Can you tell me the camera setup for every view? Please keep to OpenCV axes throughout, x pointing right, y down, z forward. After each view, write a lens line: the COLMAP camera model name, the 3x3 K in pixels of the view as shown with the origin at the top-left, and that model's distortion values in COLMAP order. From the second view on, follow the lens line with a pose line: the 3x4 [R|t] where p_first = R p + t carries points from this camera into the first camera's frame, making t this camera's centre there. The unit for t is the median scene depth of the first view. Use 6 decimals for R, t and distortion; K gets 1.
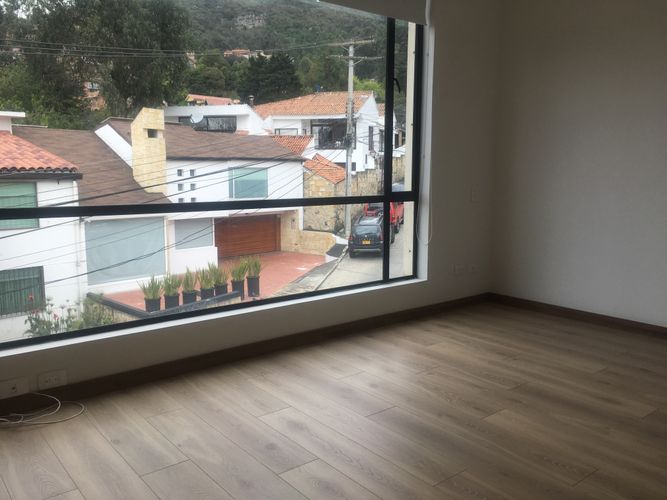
lens RADIAL K [[563.7, 0, 333.5], [0, 563.7, 250.0], [0, 0, 1]] dist [0.054770, -0.077226]
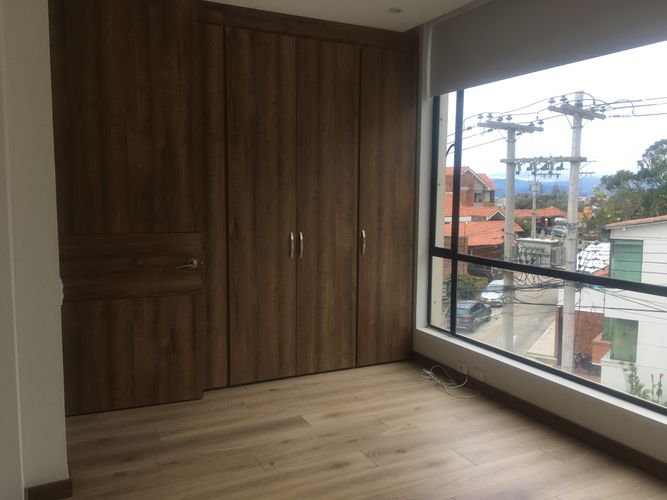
lens RADIAL K [[563.7, 0, 333.5], [0, 563.7, 250.0], [0, 0, 1]] dist [0.054770, -0.077226]
pose [[-0.214899, 0.092634, -0.972233, 0.999516], [-0.151404, 0.980297, 0.126868, -0.224033], [0.964829, 0.174464, -0.196640, 0.868525]]
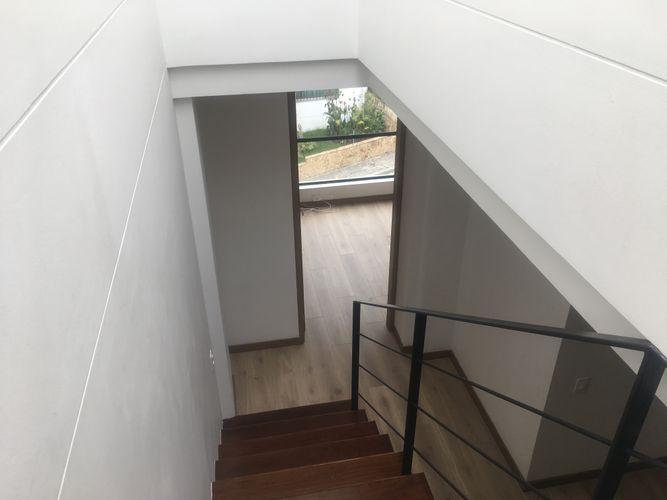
lens RADIAL K [[563.7, 0, 333.5], [0, 563.7, 250.0], [0, 0, 1]] dist [0.054770, -0.077226]
pose [[0.881083, 0.231187, -0.412607, 0.755002], [-0.052649, 0.914911, 0.400206, -0.662432], [0.470021, -0.330892, 0.818285, -1.390173]]
